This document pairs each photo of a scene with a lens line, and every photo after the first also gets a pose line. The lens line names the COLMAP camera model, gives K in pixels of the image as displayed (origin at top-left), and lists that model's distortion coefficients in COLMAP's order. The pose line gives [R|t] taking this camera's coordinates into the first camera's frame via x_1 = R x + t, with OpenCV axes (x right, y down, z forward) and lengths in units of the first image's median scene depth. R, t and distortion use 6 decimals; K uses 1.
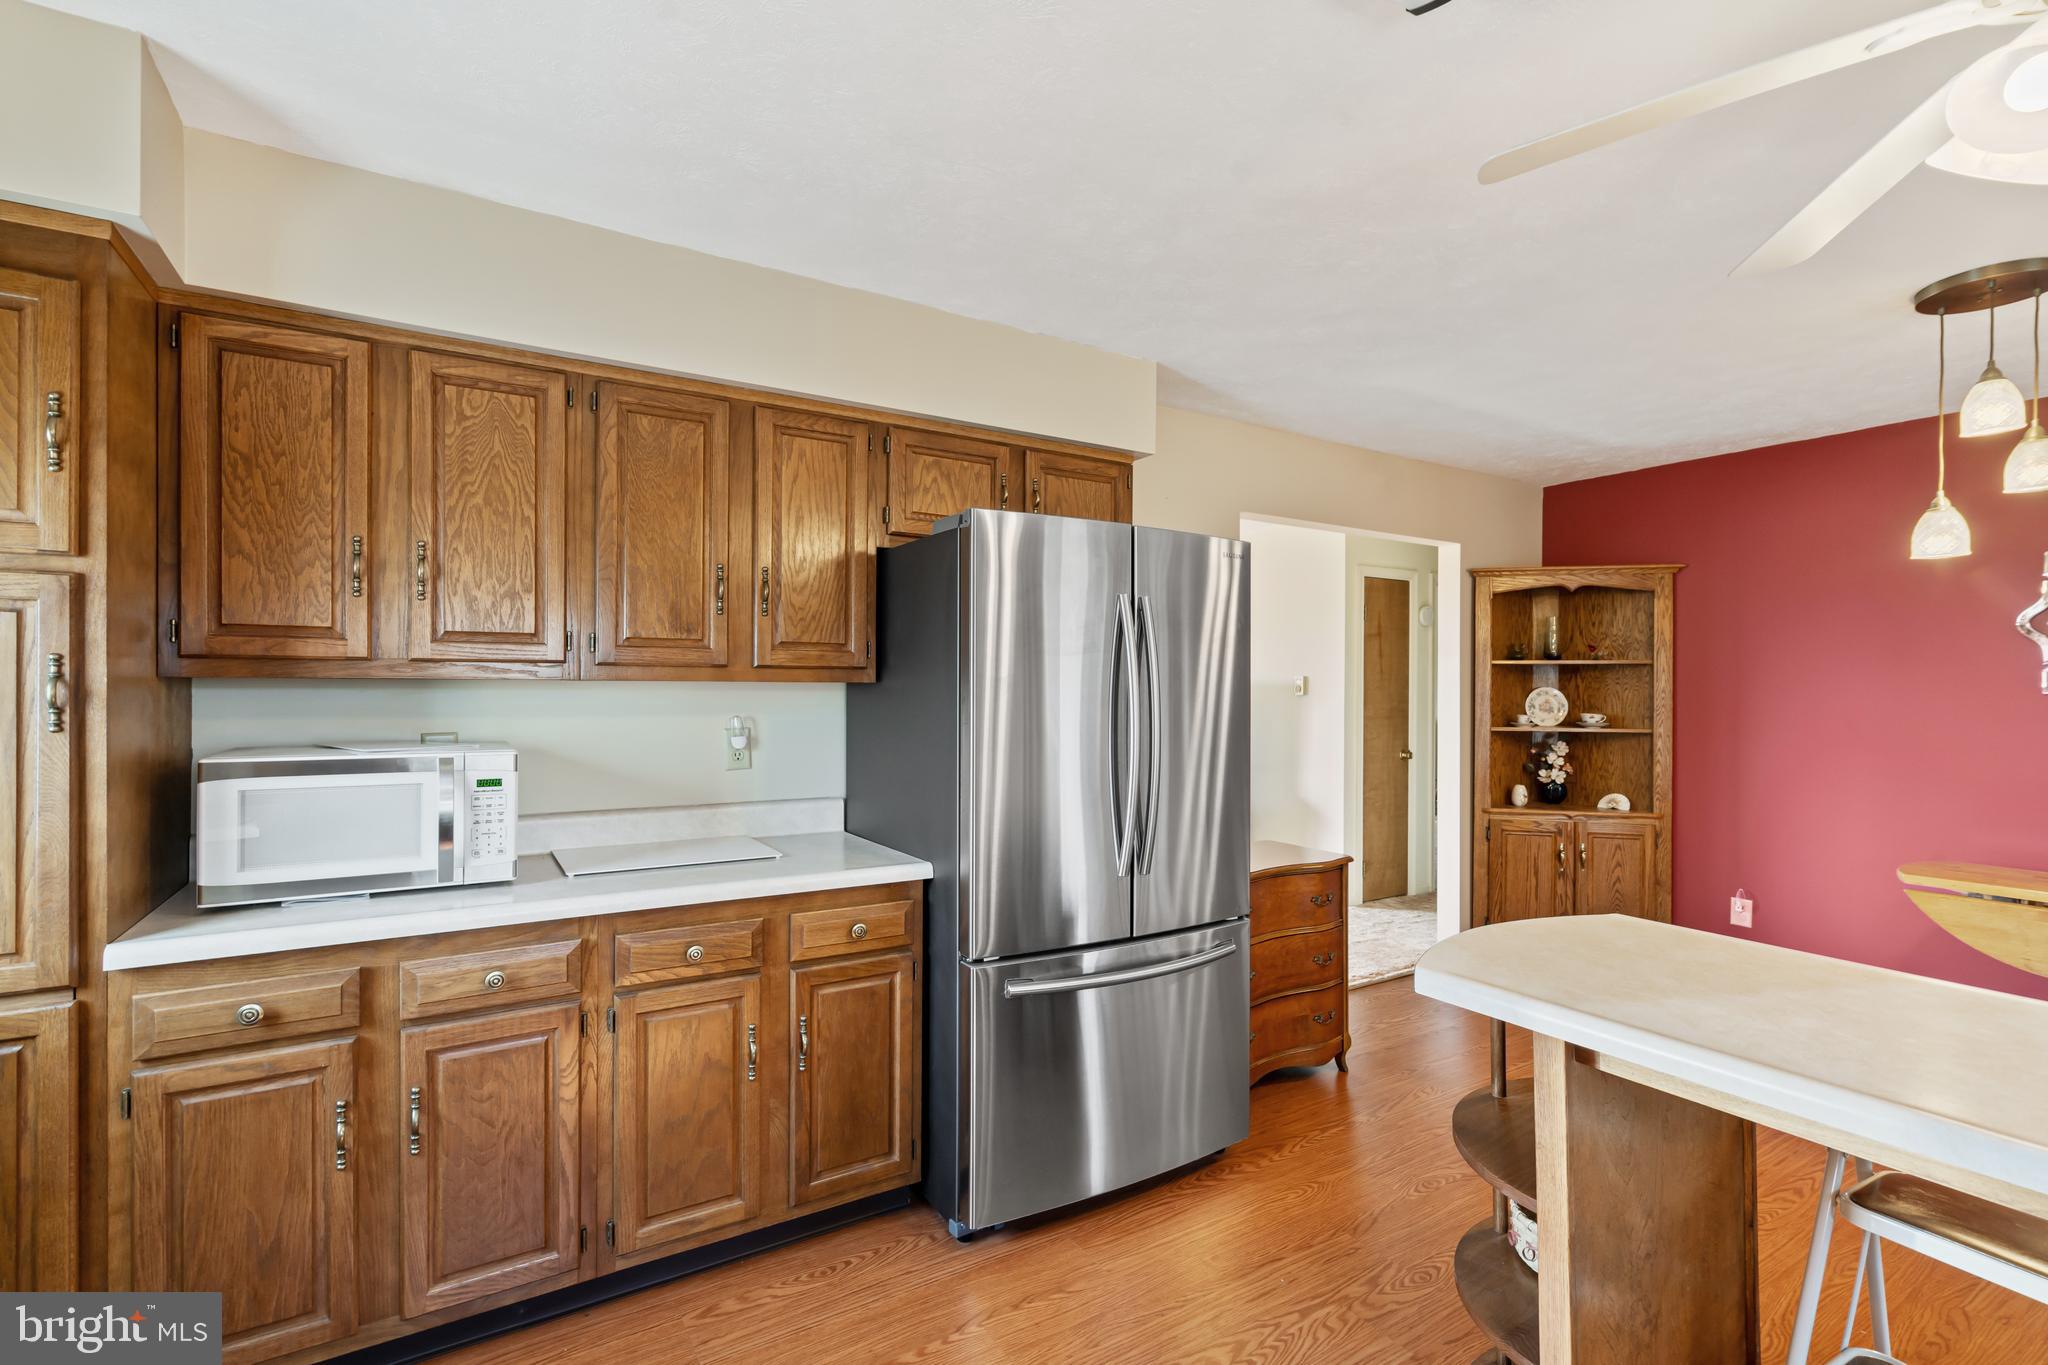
lens RADIAL K [[942.5, 0, 1021.6], [0, 942.5, 685.1], [0, 0, 1]] dist [-0.004257, 0.002919]
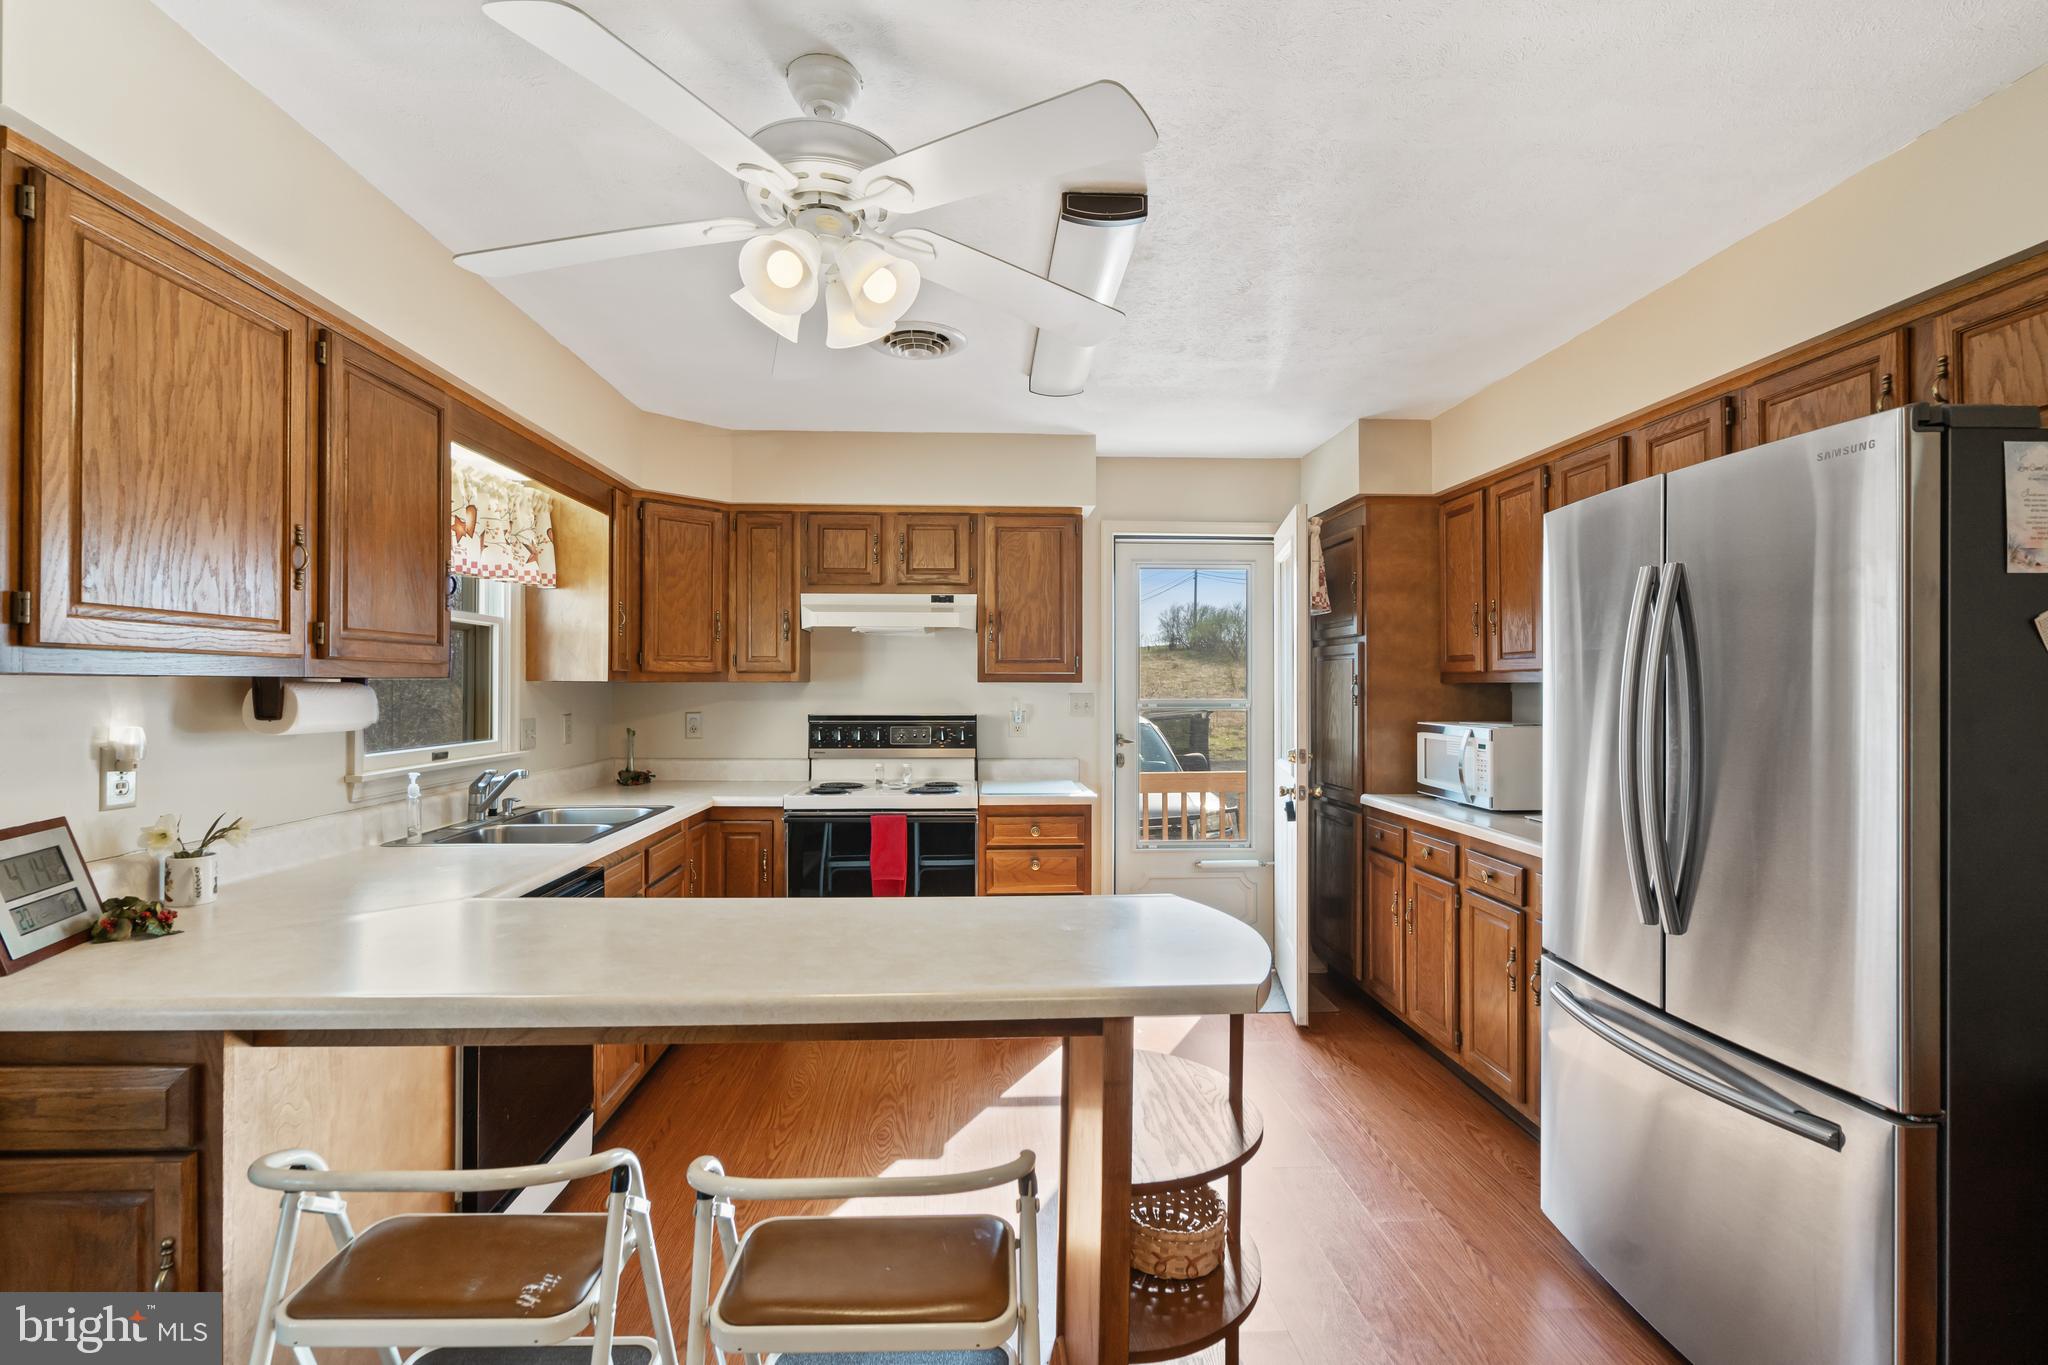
lens RADIAL K [[942.5, 0, 1008.7], [0, 942.5, 678.9], [0, 0, 1]] dist [-0.004257, 0.002919]
pose [[-0.492427, -0.013167, -0.870254, 1.174225], [-0.003148, 0.999906, -0.013348, 0.010718], [0.870348, -0.003833, -0.492422, 1.030366]]
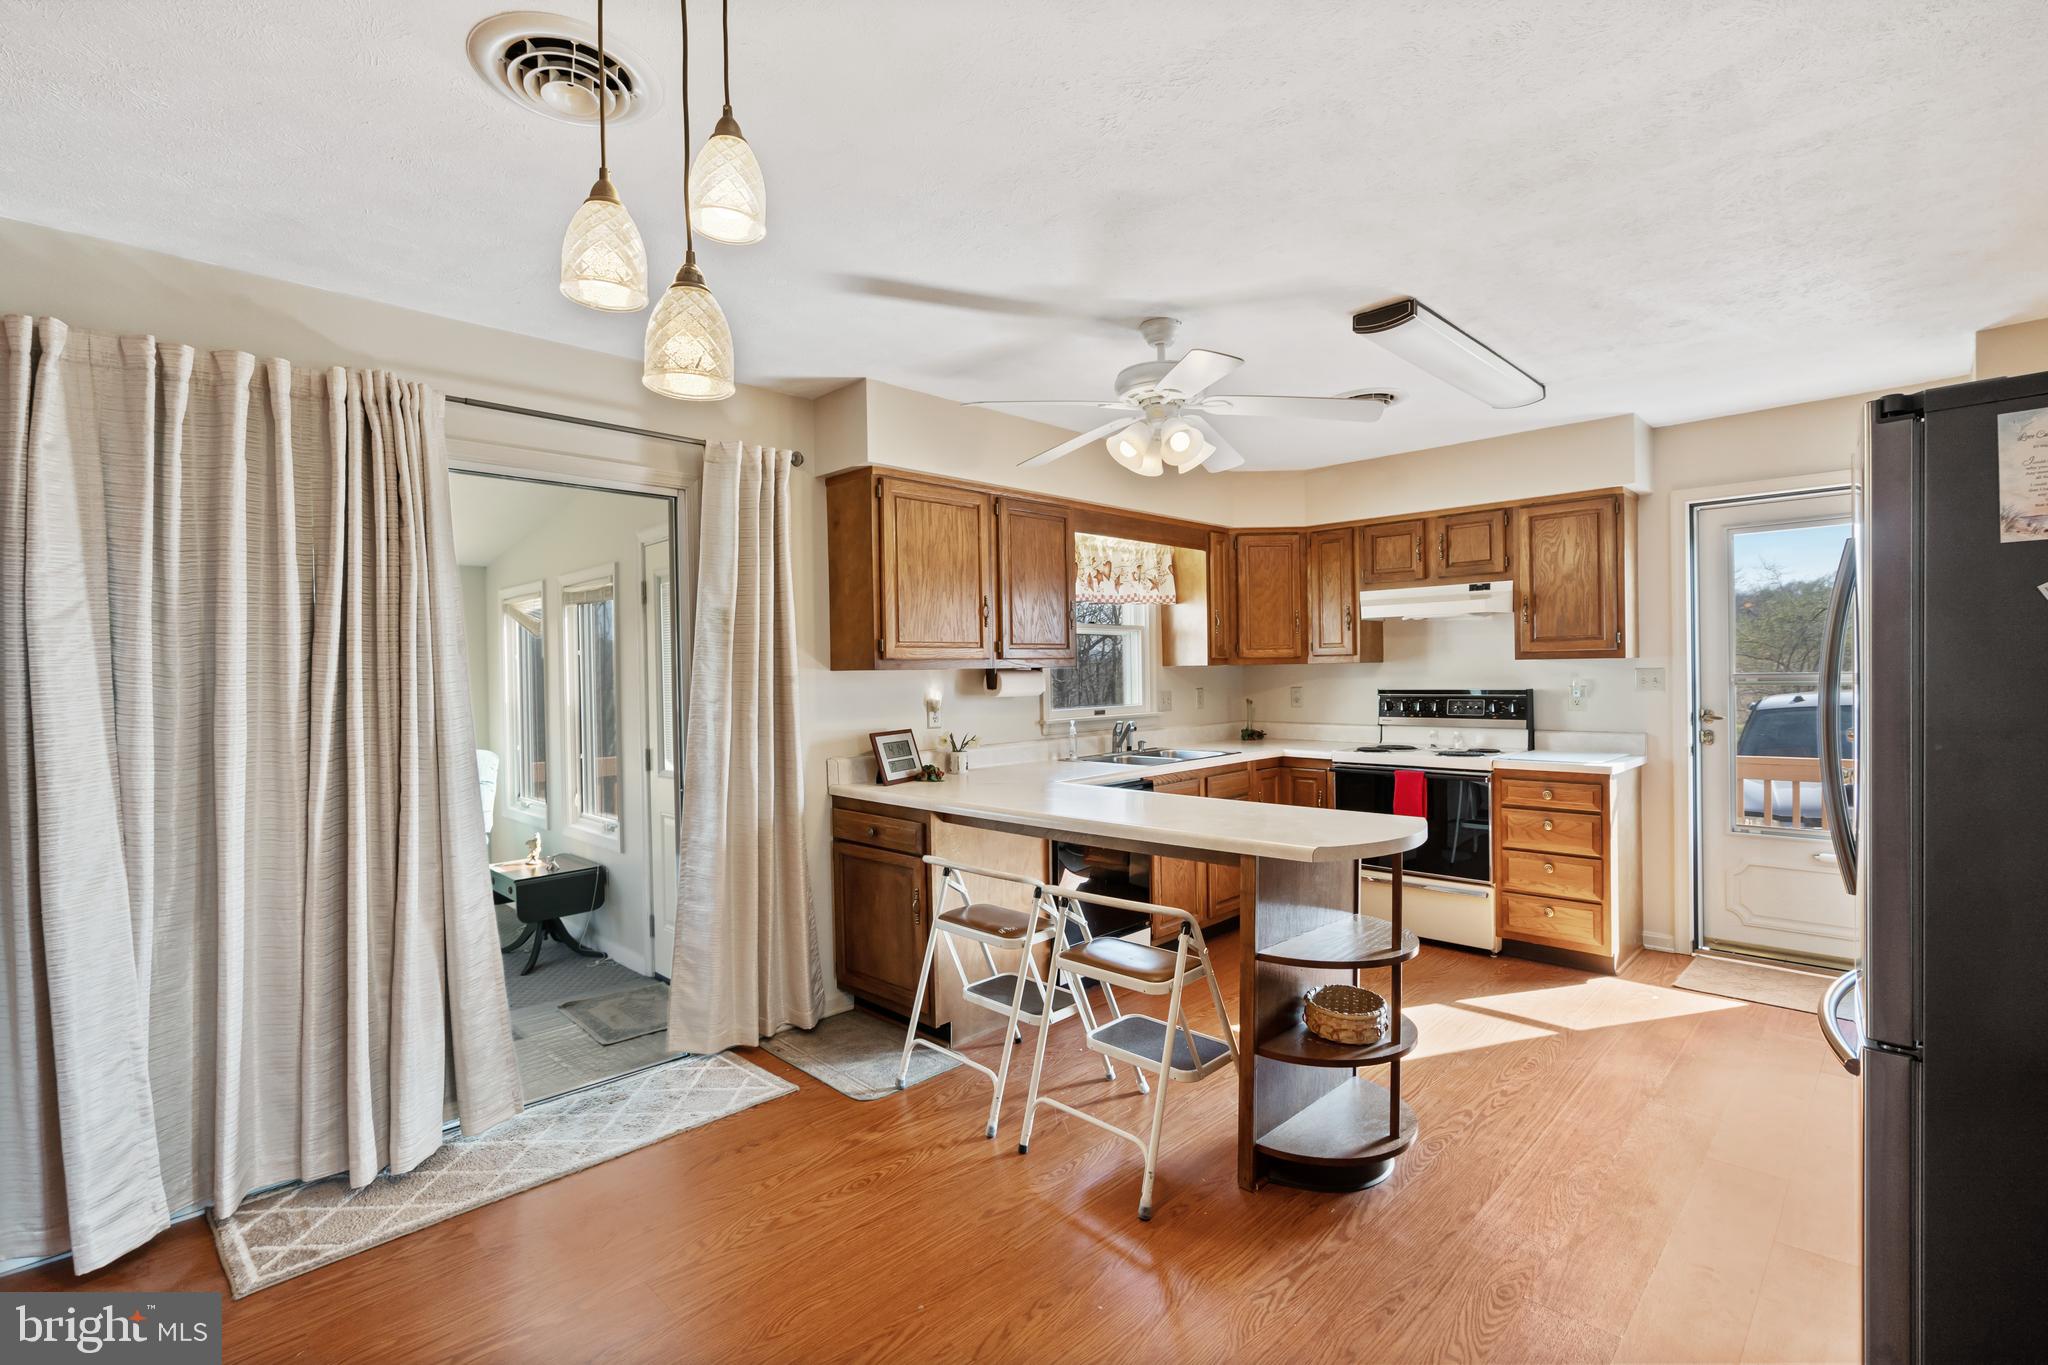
lens RADIAL K [[942.5, 0, 1029.1], [0, 942.5, 677.1], [0, 0, 1]] dist [-0.004257, 0.002919]
pose [[-0.970852, 0.012752, -0.239341, 1.099661], [0.012415, 0.999919, 0.002917, 0.011416], [0.239358, -0.000140, -0.970931, 1.820883]]
